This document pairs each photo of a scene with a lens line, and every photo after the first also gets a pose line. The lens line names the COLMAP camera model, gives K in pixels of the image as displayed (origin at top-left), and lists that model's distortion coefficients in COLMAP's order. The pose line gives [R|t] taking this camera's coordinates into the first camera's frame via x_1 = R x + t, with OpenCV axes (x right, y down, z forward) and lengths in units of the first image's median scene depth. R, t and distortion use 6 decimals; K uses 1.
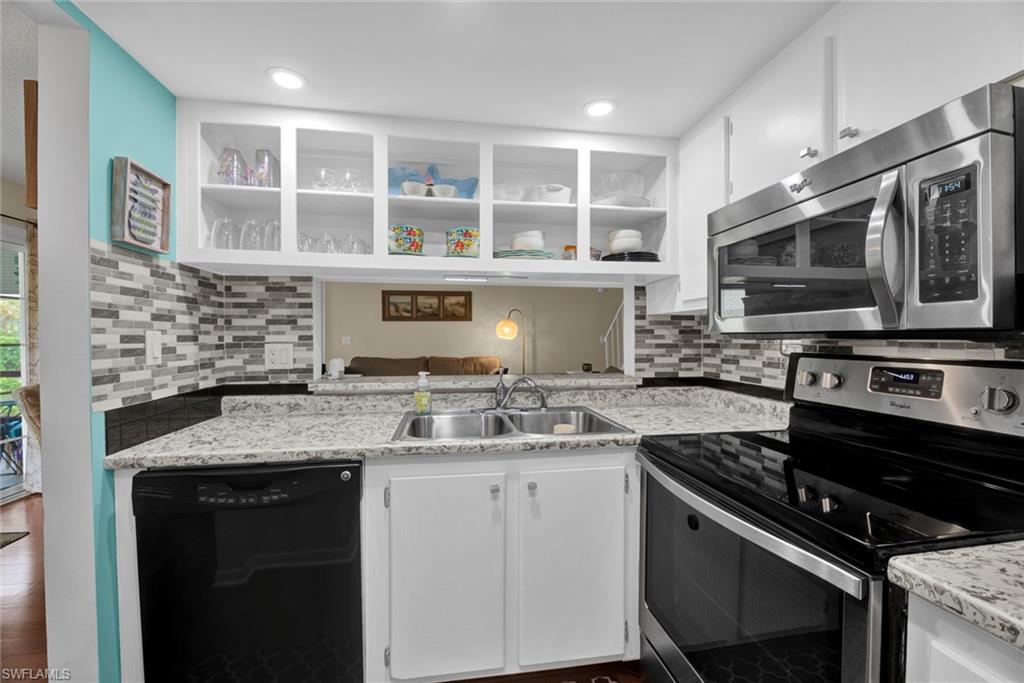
lens RADIAL K [[424.6, 0, 541.9], [0, 424.6, 342.0], [0, 0, 1]] dist [0.000351, 0.000007]
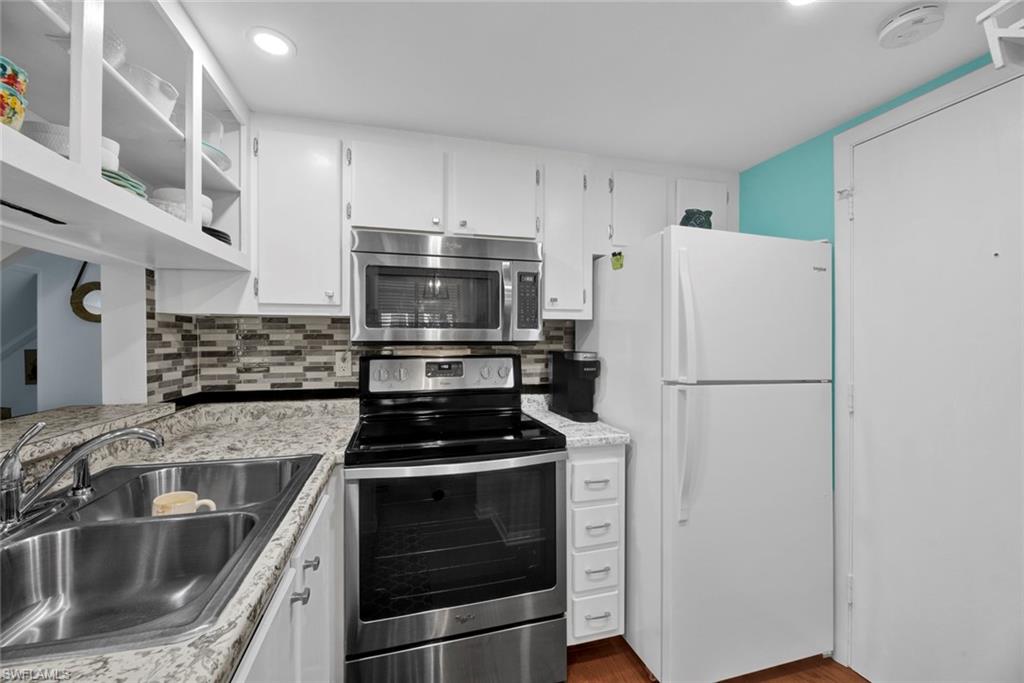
lens RADIAL K [[415.8, 0, 495.3], [0, 415.8, 341.9], [0, 0, 1]] dist [0.001323, -0.007429]
pose [[-0.055168, -0.006670, 0.998455, -0.539266], [0.010099, 0.999923, 0.007238, -0.018415], [-0.998426, 0.010482, -0.055096, 0.561371]]
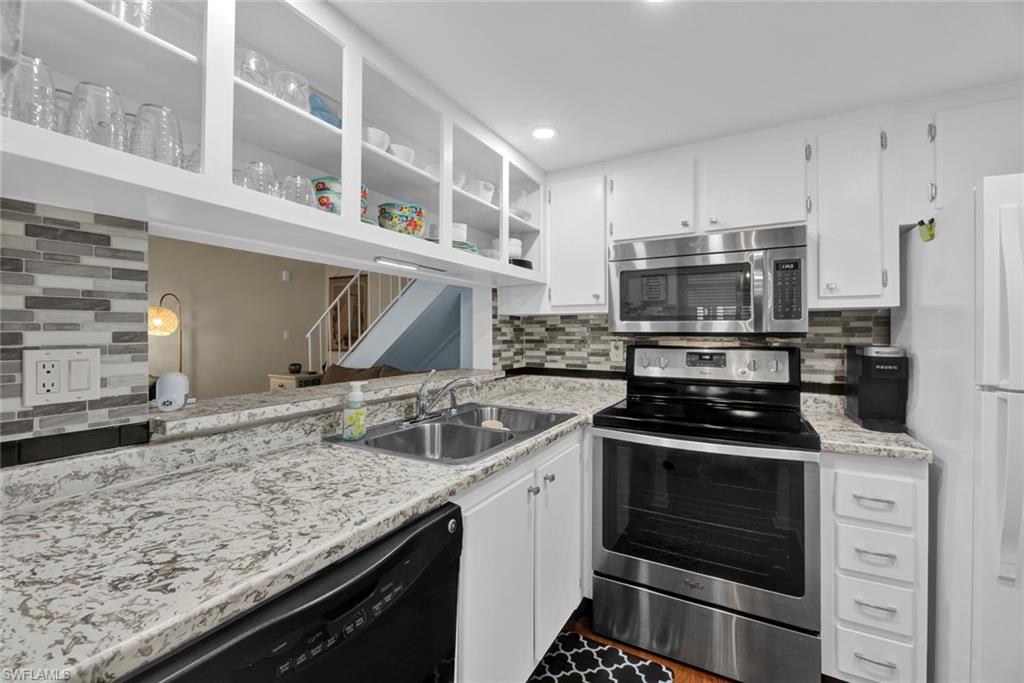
lens RADIAL K [[408.9, 0, 513.8], [0, 408.9, 331.7], [0, 0, 1]] dist [0.000051, -0.000293]
pose [[0.641456, 0.004602, 0.767146, -0.646734], [0.005459, 0.999929, -0.010563, -0.008187], [-0.767140, 0.010963, 0.641386, 0.319294]]
